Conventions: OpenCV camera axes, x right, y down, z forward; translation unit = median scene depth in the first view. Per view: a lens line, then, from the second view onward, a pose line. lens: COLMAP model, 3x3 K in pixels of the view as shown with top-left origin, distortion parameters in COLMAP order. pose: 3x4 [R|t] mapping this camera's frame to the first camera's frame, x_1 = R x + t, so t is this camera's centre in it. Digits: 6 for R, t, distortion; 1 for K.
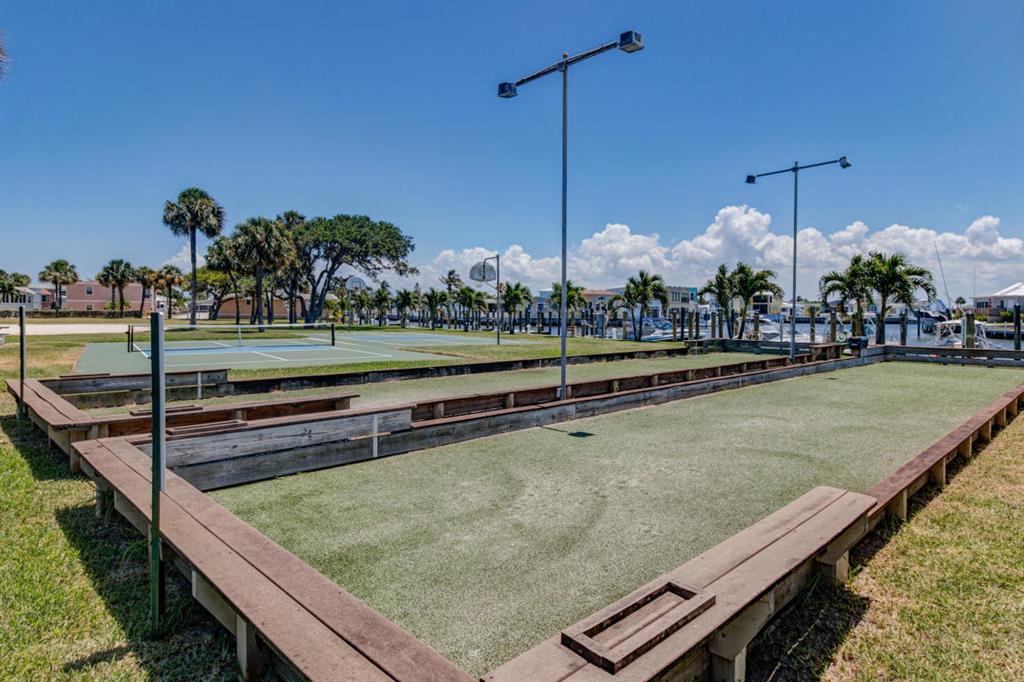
lens RADIAL K [[544.5, 0, 515.3], [0, 544.5, 324.4], [0, 0, 1]] dist [0.020197, -0.000902]
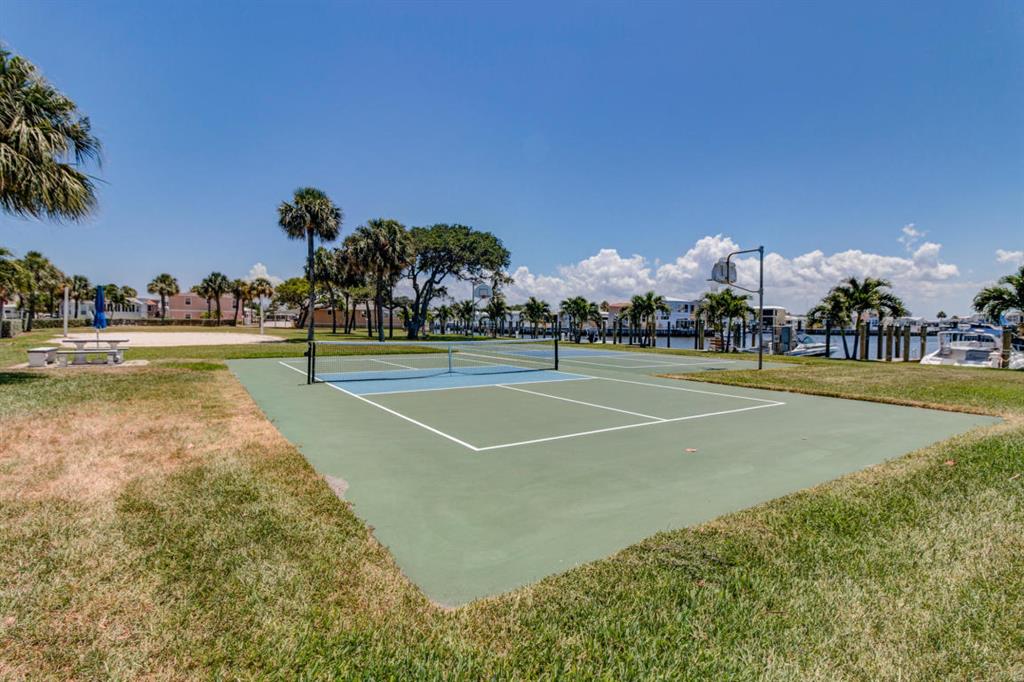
lens RADIAL K [[454.7, 0, 512.0], [0, 454.7, 341.0], [0, 0, 1]] dist [0.001713, 0.000381]
pose [[0.999538, 0.007098, -0.029537, -0.116188], [-0.006549, 0.999805, 0.018642, -0.003303], [0.029663, -0.018440, 0.999390, 0.124345]]
